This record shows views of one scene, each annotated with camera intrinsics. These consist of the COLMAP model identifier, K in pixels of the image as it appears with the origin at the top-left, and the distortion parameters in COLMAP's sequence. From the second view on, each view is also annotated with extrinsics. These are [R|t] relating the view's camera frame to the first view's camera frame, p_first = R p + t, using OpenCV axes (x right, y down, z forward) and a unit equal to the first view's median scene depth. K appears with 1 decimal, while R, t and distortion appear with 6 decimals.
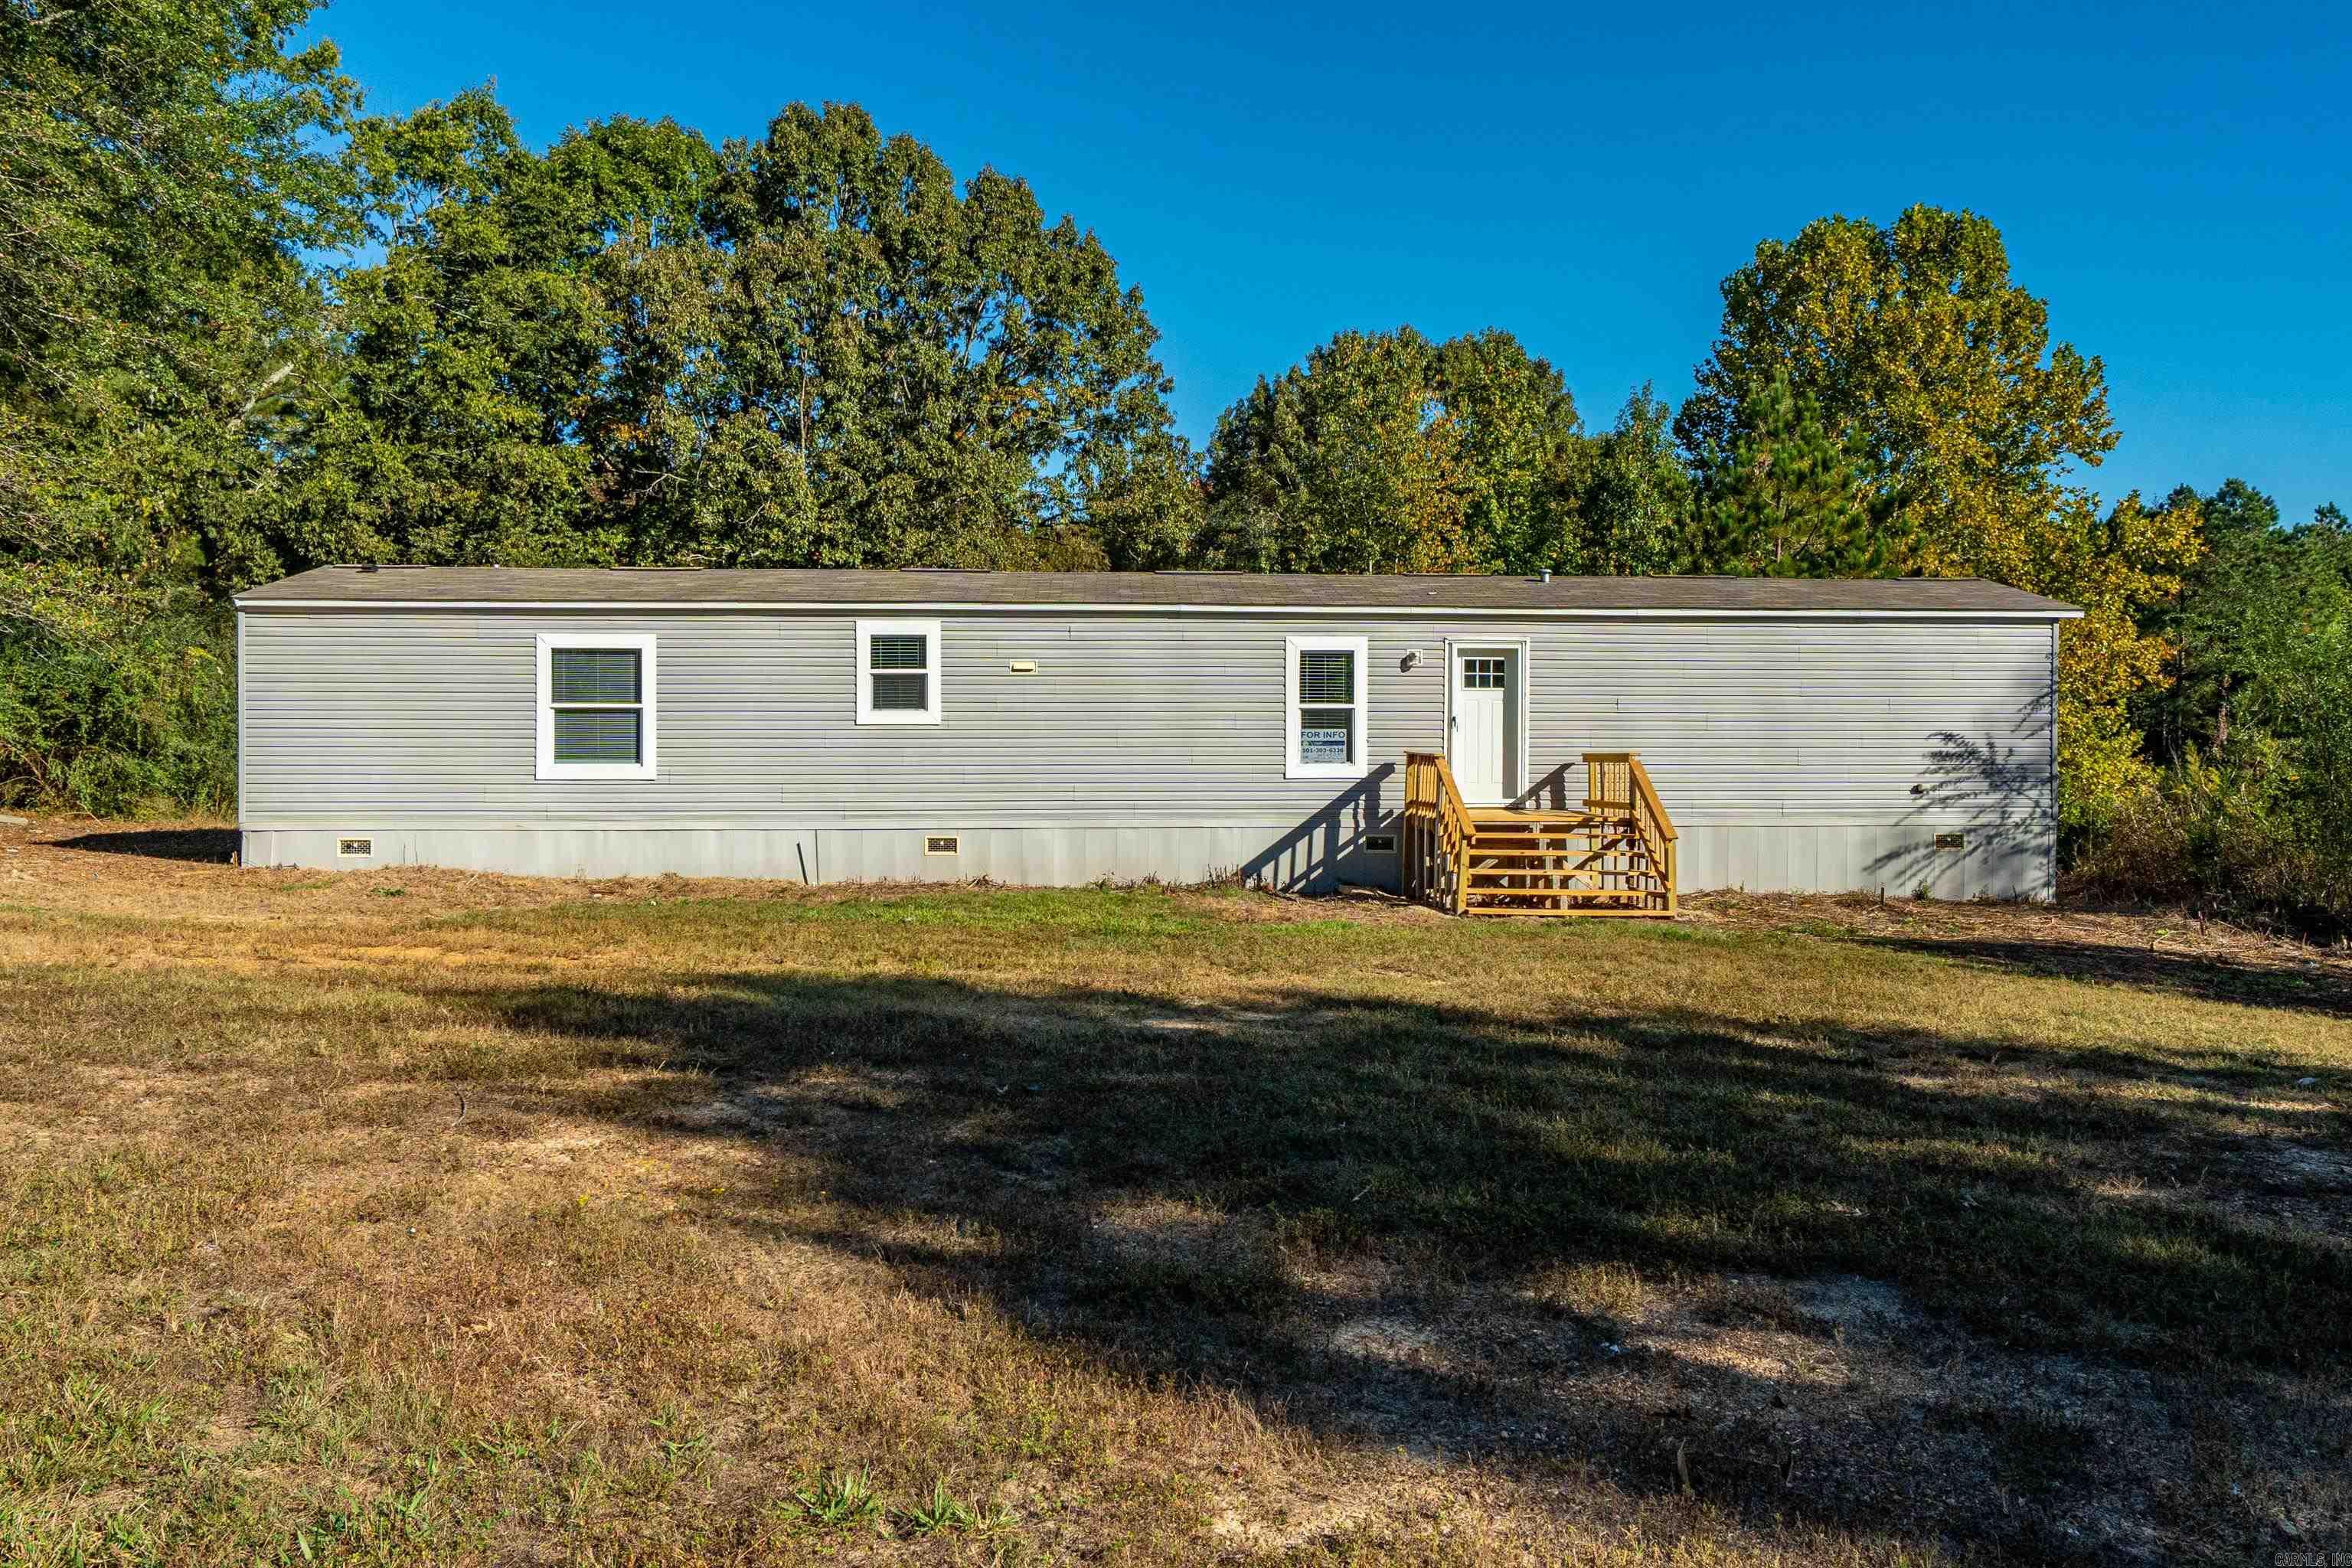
lens RADIAL K [[1634.2, 0, 1171.6], [0, 1634.2, 772.3], [0, 0, 1]] dist [0.005363, -0.001520]
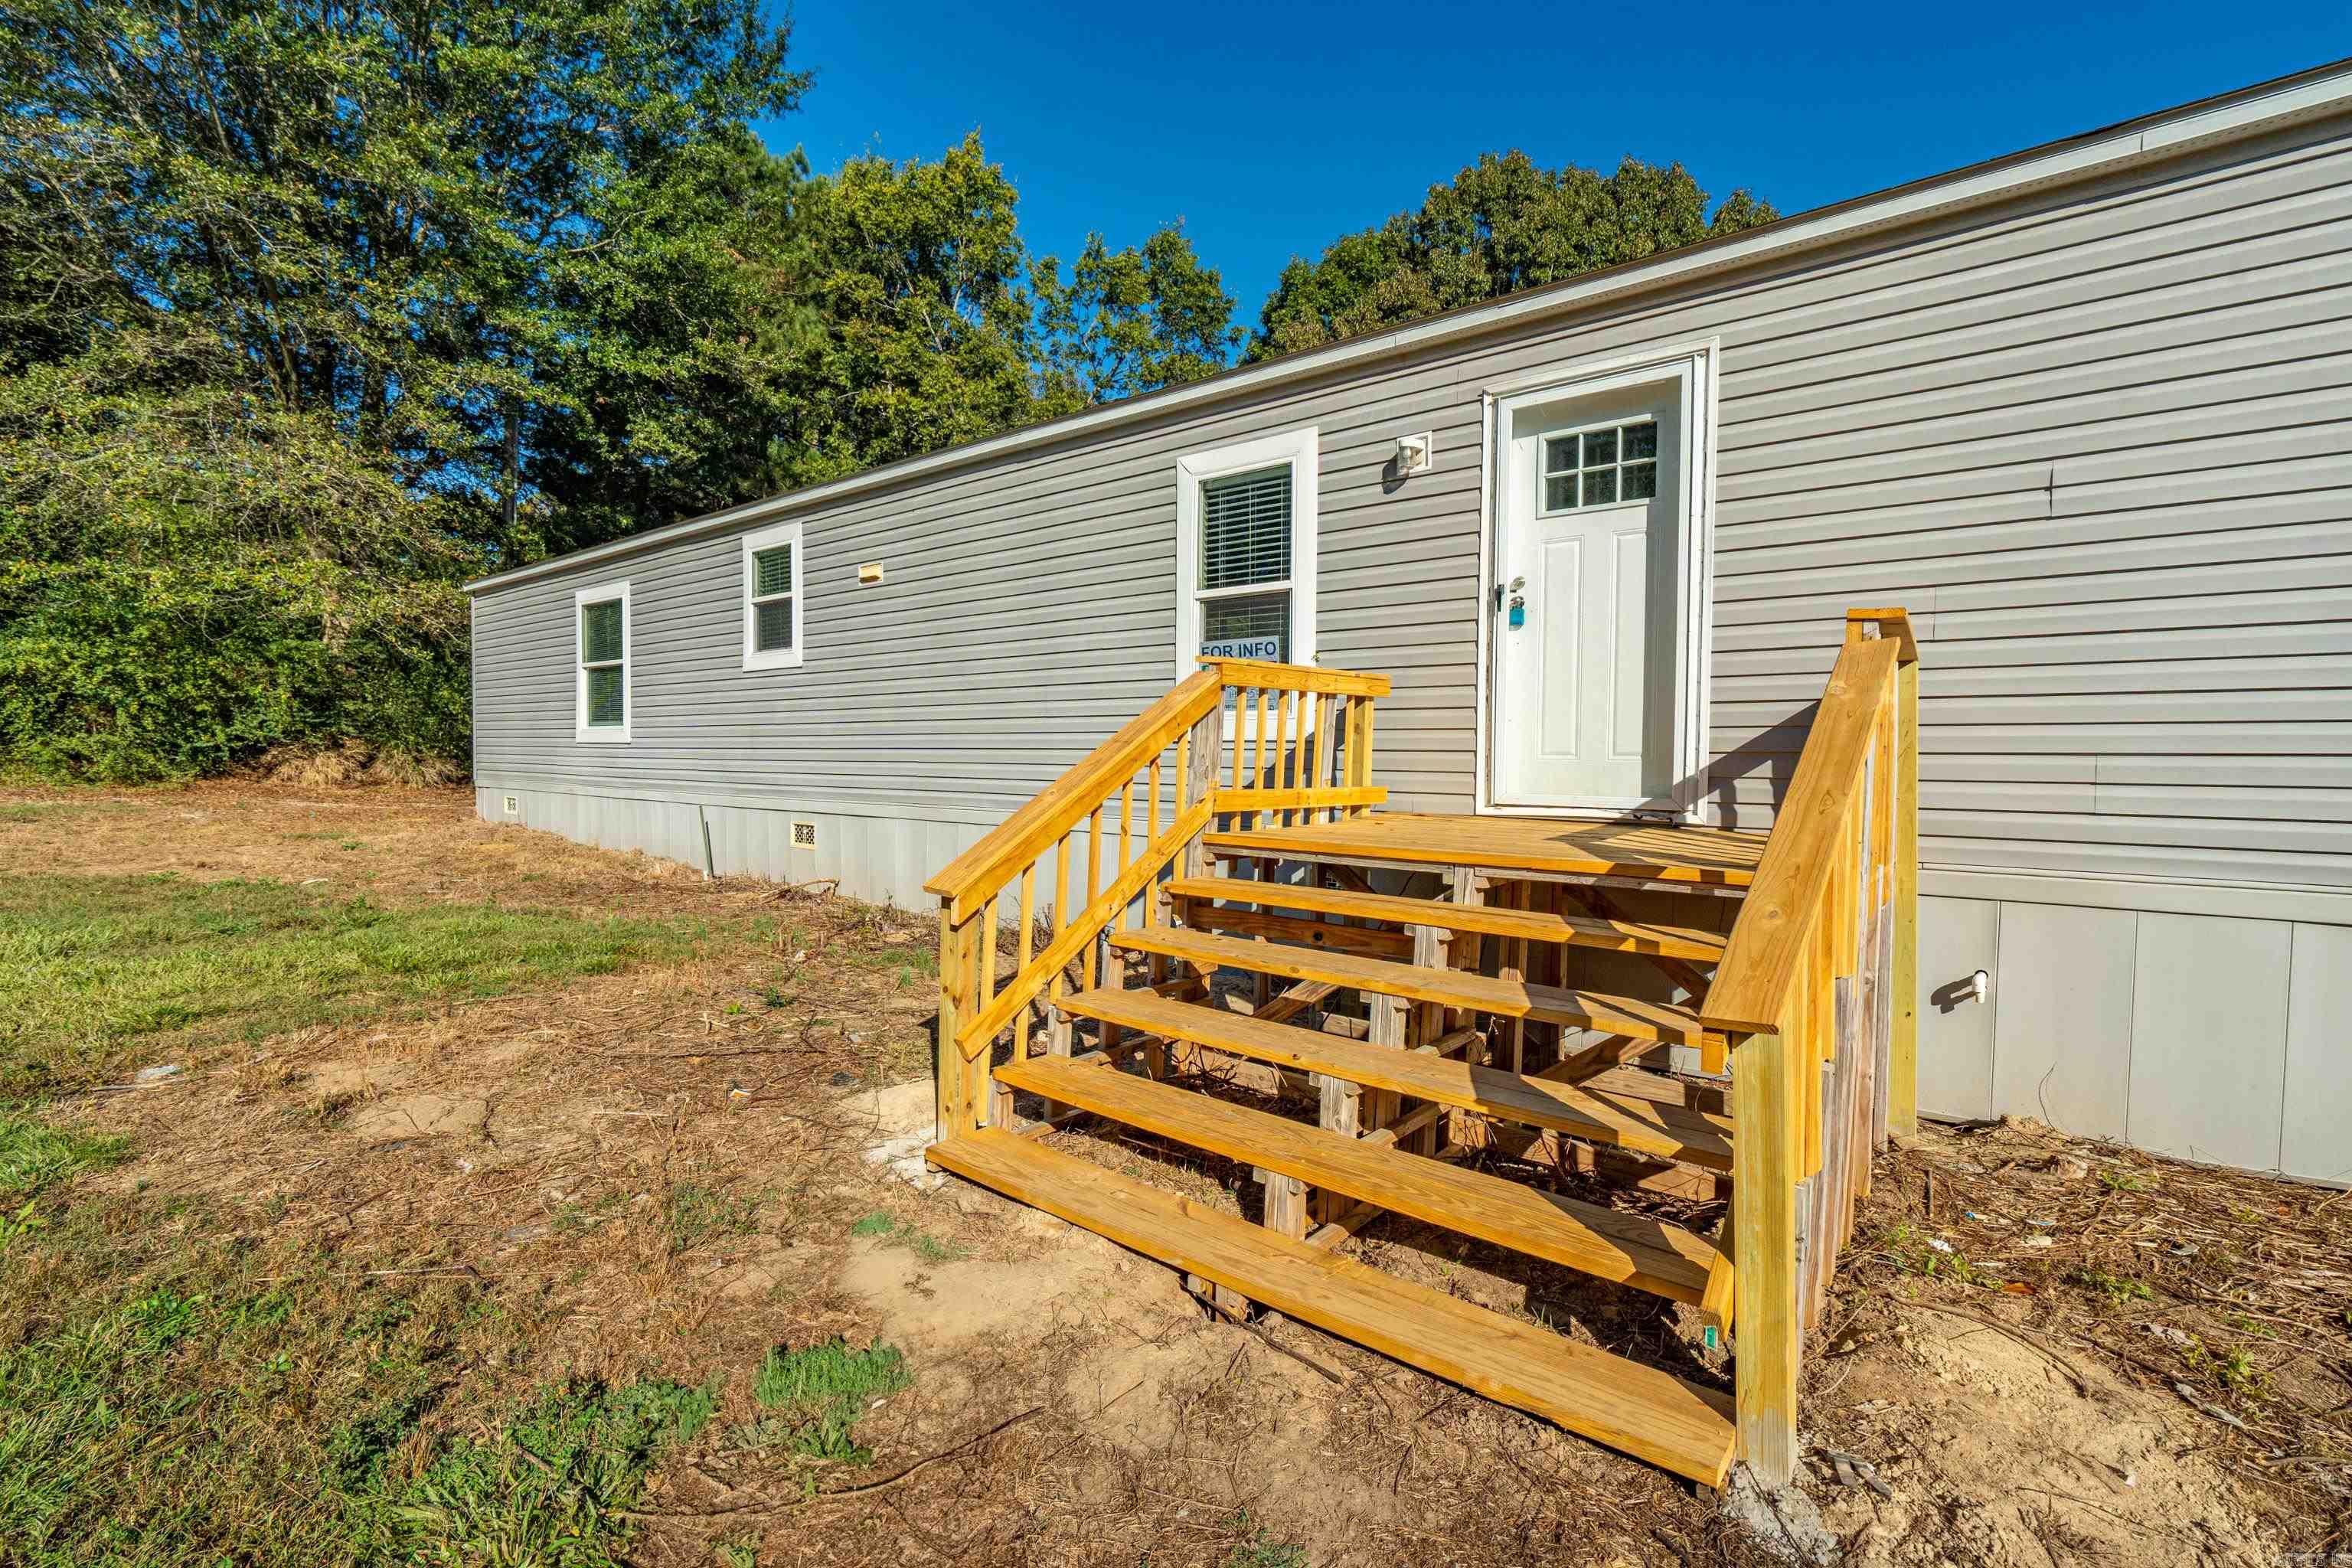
lens RADIAL K [[1059.0, 0, 1176.0], [0, 1059.0, 784.0], [0, 0, 1]] dist [0.000167, 0.000123]
pose [[0.725977, 0.025167, -0.687259, 0.294749], [-0.022318, 0.999666, 0.013032, 0.012609], [0.687357, 0.005877, 0.726296, 0.761696]]
